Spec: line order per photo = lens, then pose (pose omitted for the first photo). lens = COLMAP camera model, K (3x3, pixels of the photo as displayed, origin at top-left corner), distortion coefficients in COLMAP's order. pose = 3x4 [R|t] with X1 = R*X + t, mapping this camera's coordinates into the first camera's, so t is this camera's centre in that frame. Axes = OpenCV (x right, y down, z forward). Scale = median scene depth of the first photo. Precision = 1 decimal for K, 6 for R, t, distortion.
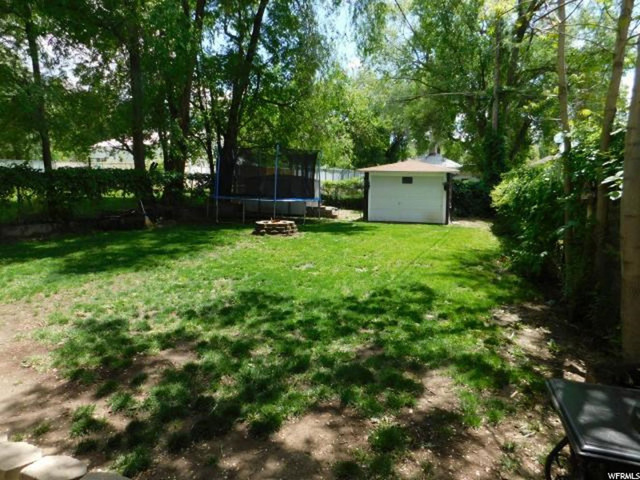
lens RADIAL K [[424.1, 0, 321.7], [0, 424.1, 239.8], [0, 0, 1]] dist [-0.001753, -0.000232]
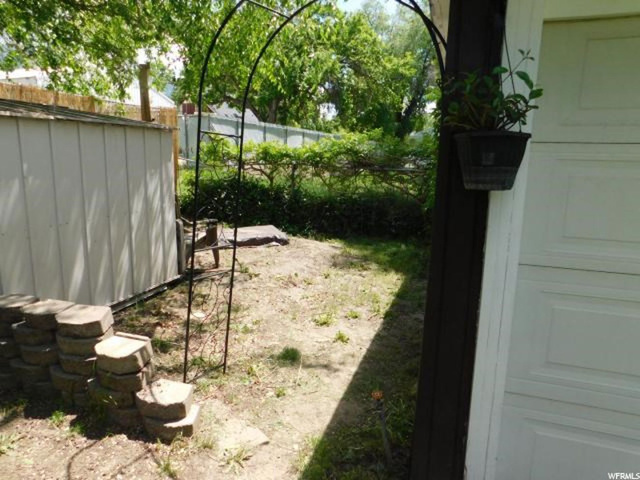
lens RADIAL K [[424.1, 0, 318.0], [0, 424.1, 239.0], [0, 0, 1]] dist [-0.001753, -0.000232]
pose [[0.999793, 0.020132, -0.003089, 0.063635], [-0.019959, 0.998628, 0.048415, -0.093778], [0.004060, -0.048343, 0.998823, 0.769303]]
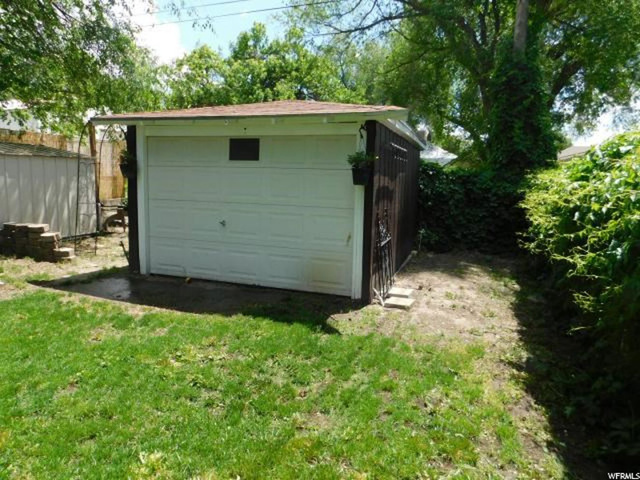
lens RADIAL K [[424.1, 0, 320.0], [0, 424.1, 238.8], [0, 0, 1]] dist [-0.001753, -0.000232]
pose [[0.999774, 0.020730, -0.004610, 0.211009], [-0.020700, 0.999764, 0.006600, -0.064616], [0.004745, -0.006503, 0.999968, 0.568410]]
